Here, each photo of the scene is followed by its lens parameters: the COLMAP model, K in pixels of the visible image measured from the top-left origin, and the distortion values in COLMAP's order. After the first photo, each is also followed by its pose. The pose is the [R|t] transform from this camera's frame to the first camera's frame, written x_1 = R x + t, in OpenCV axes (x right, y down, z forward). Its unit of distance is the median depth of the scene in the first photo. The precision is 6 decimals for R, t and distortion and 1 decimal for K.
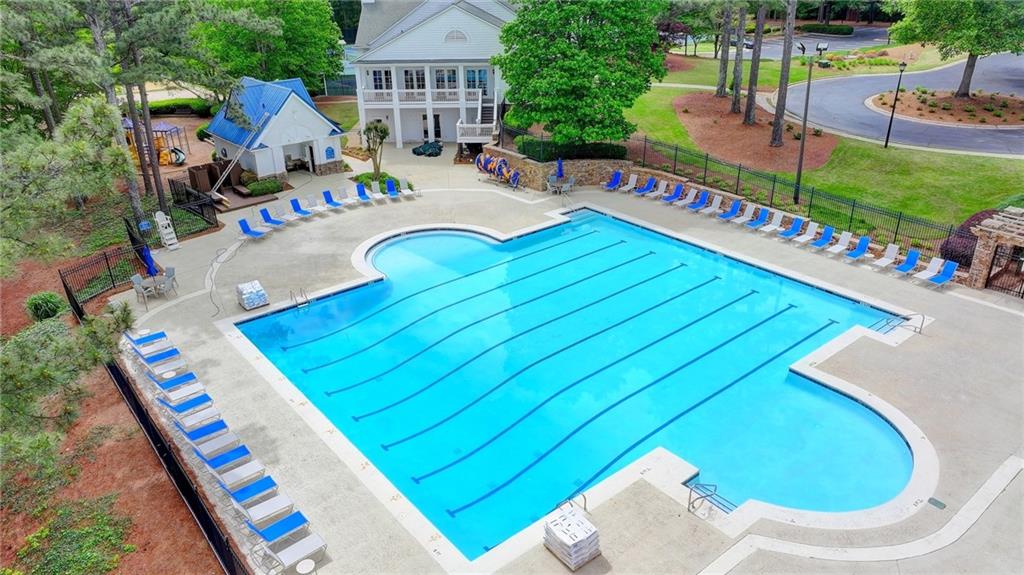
lens RADIAL K [[723.5, 0, 515.7], [0, 723.5, 282.3], [0, 0, 1]] dist [-0.022647, 0.045713]
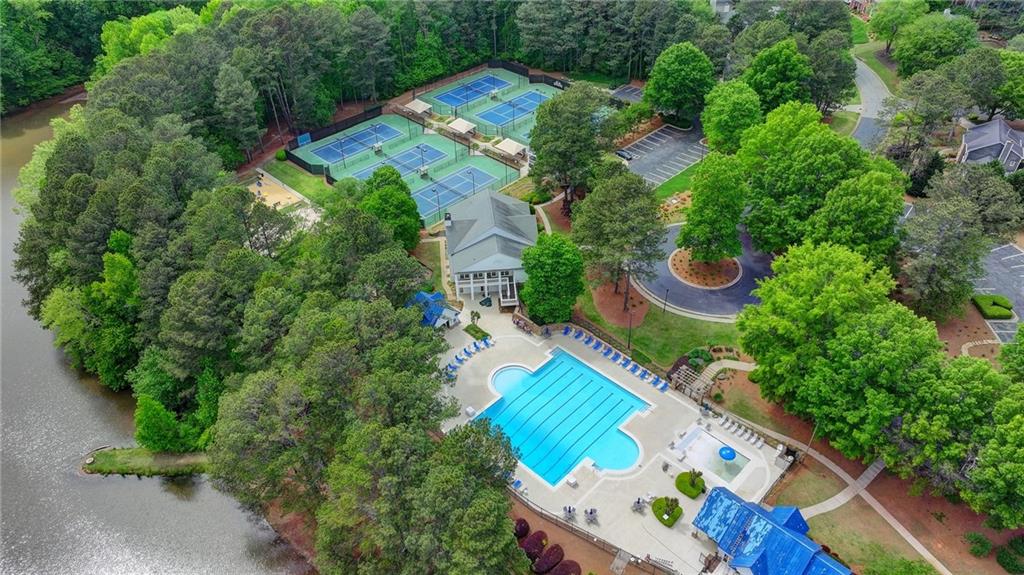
lens RADIAL K [[723.5, 0, 515.7], [0, 723.5, 282.3], [0, 0, 1]] dist [-0.022647, 0.045713]
pose [[0.991984, -0.071500, 0.104194, -0.343396], [0.045009, 0.970374, 0.237380, -1.032519], [-0.118079, -0.230787, 0.965813, -1.653702]]
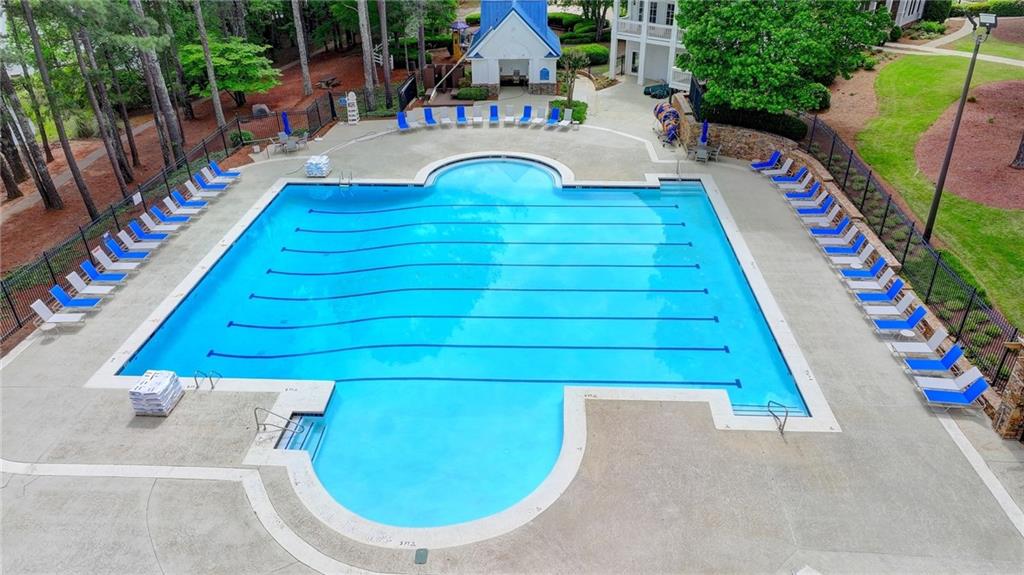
lens RADIAL K [[723.5, 0, 515.7], [0, 723.5, 282.3], [0, 0, 1]] dist [-0.022647, 0.045713]
pose [[0.737173, 0.332605, -0.588175, 0.487212], [-0.281327, 0.942506, 0.180381, -0.082149], [0.614355, 0.032497, 0.788360, 0.182804]]
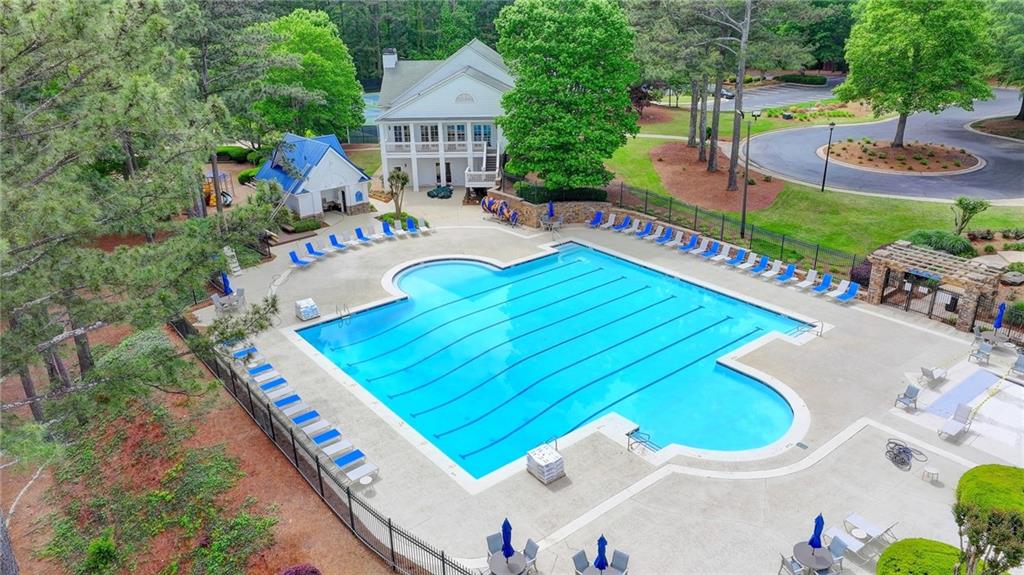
lens RADIAL K [[723.5, 0, 515.7], [0, 723.5, 282.3], [0, 0, 1]] dist [-0.022647, 0.045713]
pose [[0.999967, -0.001057, -0.008070, 0.012522], [0.000662, 0.998813, -0.048696, 0.023907], [0.008112, 0.048689, 0.998781, -0.208234]]
